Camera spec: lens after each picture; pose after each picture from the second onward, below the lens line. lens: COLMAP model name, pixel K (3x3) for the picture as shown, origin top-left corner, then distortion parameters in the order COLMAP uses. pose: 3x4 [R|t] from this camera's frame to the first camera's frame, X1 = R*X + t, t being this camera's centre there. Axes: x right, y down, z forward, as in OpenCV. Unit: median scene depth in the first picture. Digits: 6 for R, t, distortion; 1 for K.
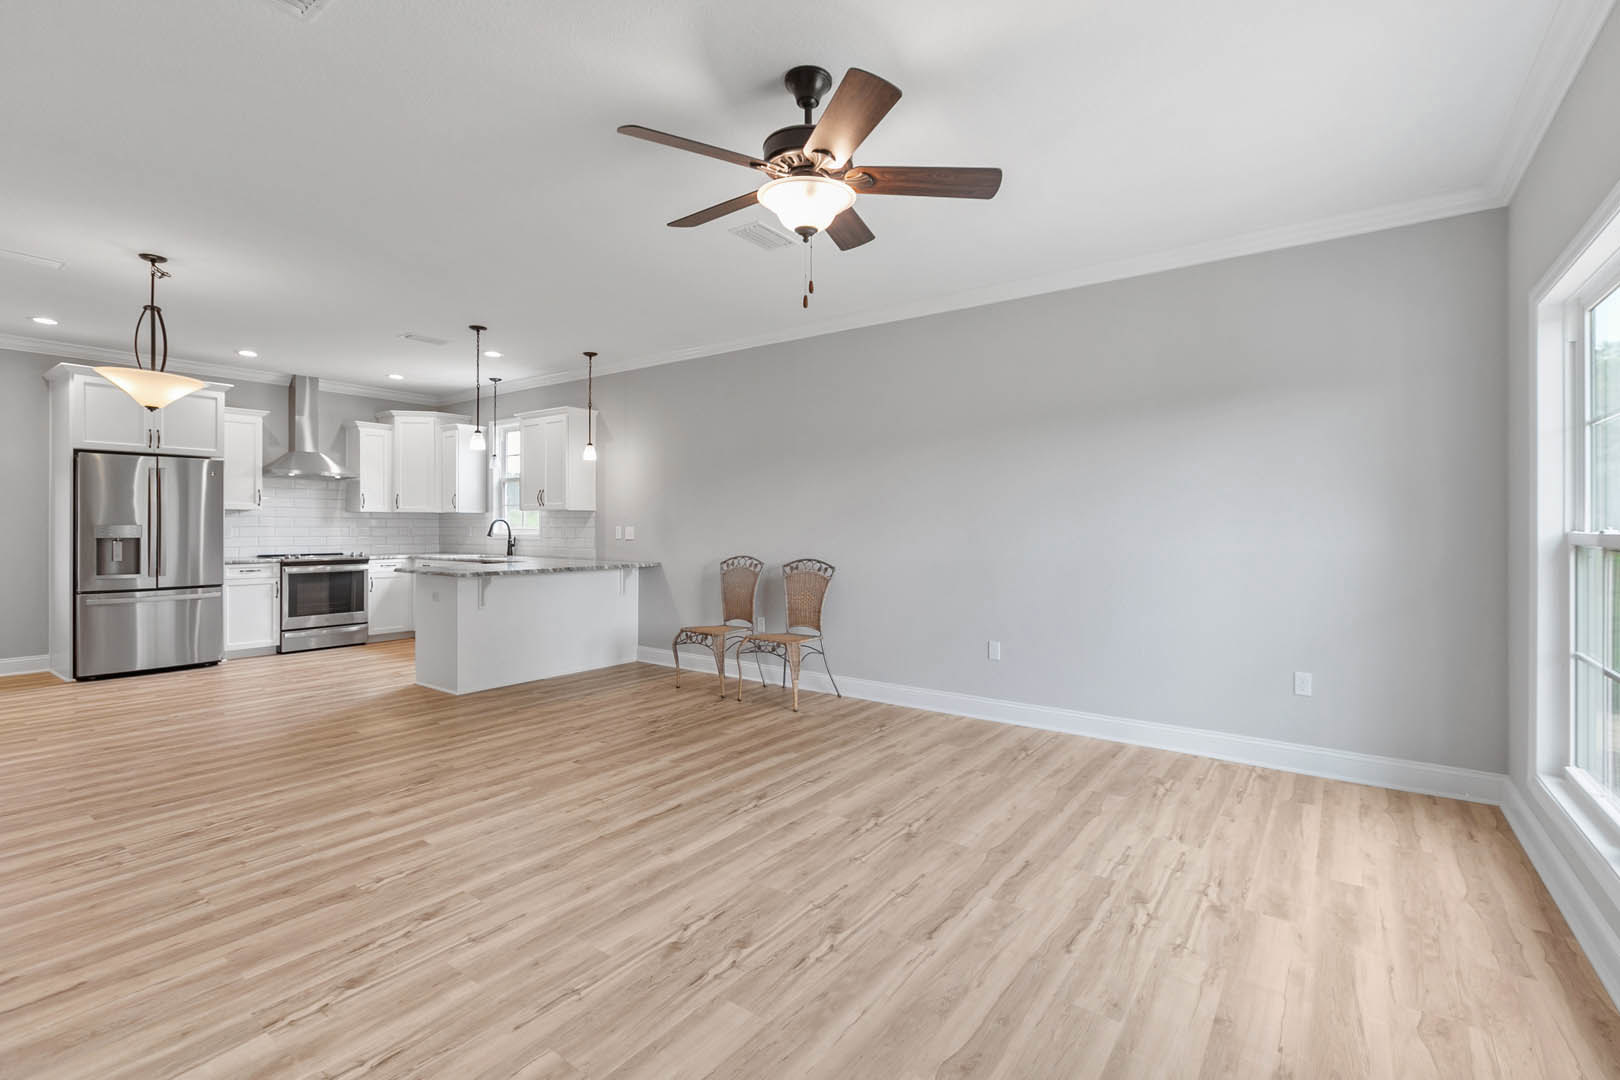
lens RADIAL K [[727.9, 0, 811.9], [0, 727.9, 528.4], [0, 0, 1]] dist [0.000443, -0.000320]
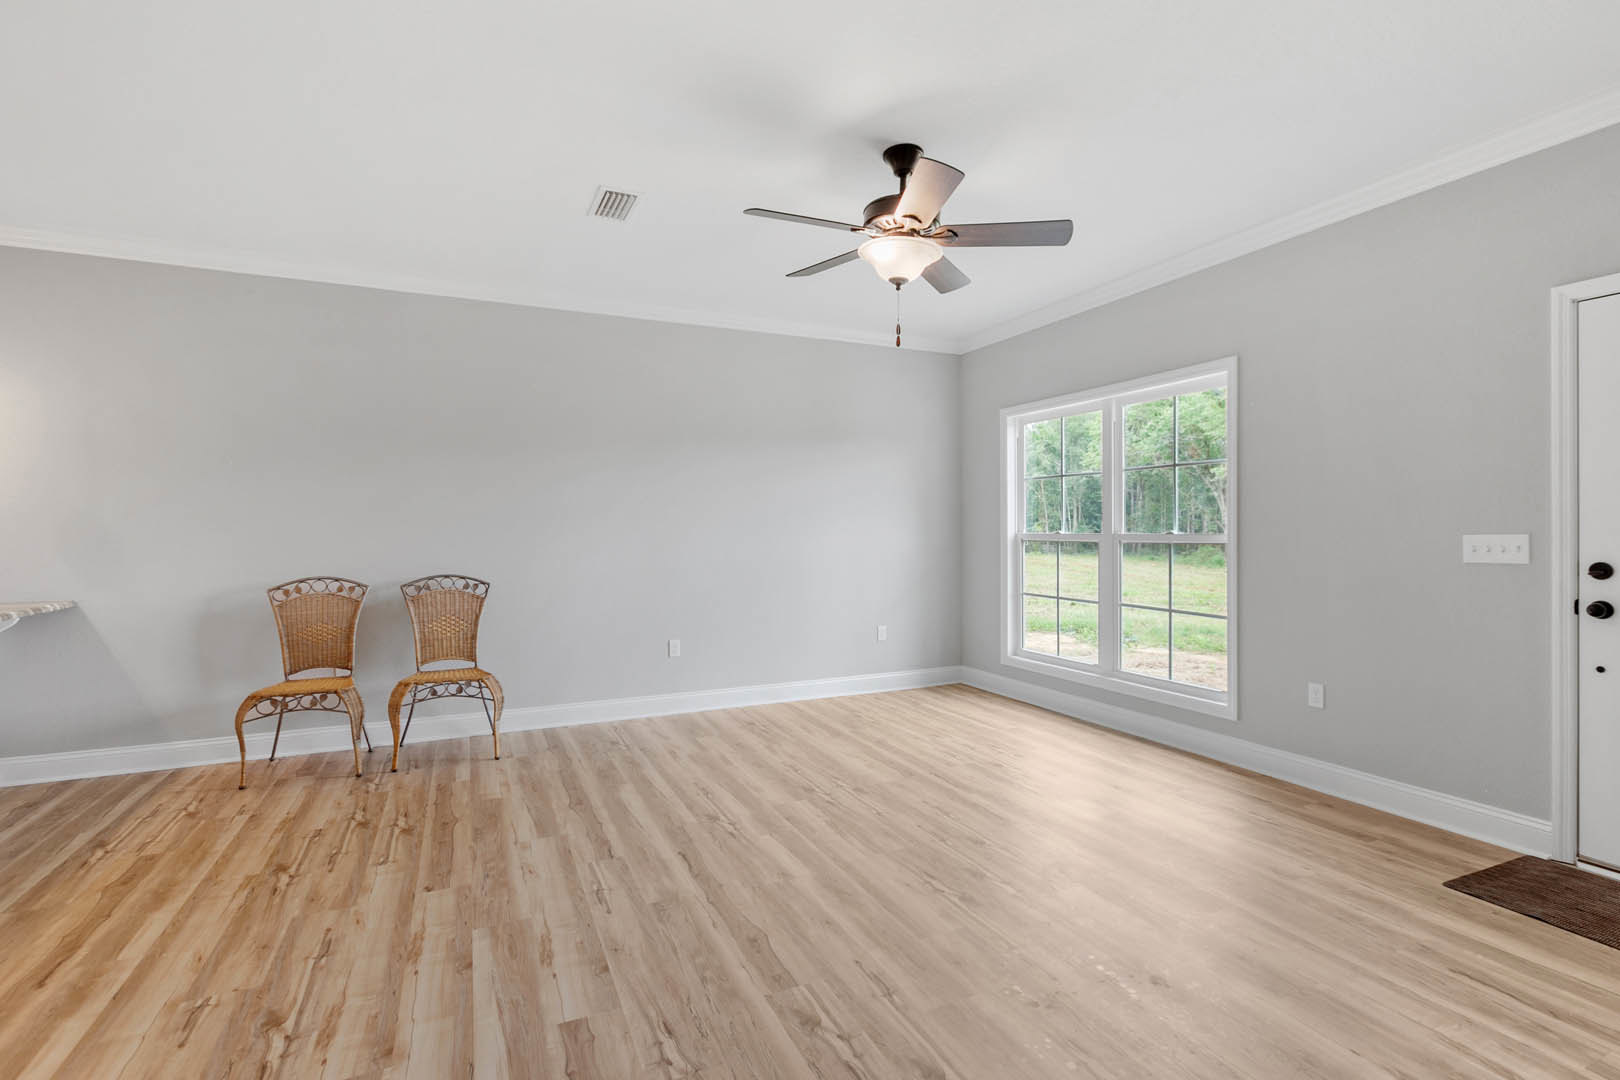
lens RADIAL K [[749.5, 0, 805.5], [0, 749.5, 536.1], [0, 0, 1]] dist [0.000546, -0.000594]
pose [[0.486764, -0.013101, 0.873435, -0.633626], [0.008168, 0.999912, 0.010446, -0.007129], [-0.873495, 0.002049, 0.486828, 0.304570]]
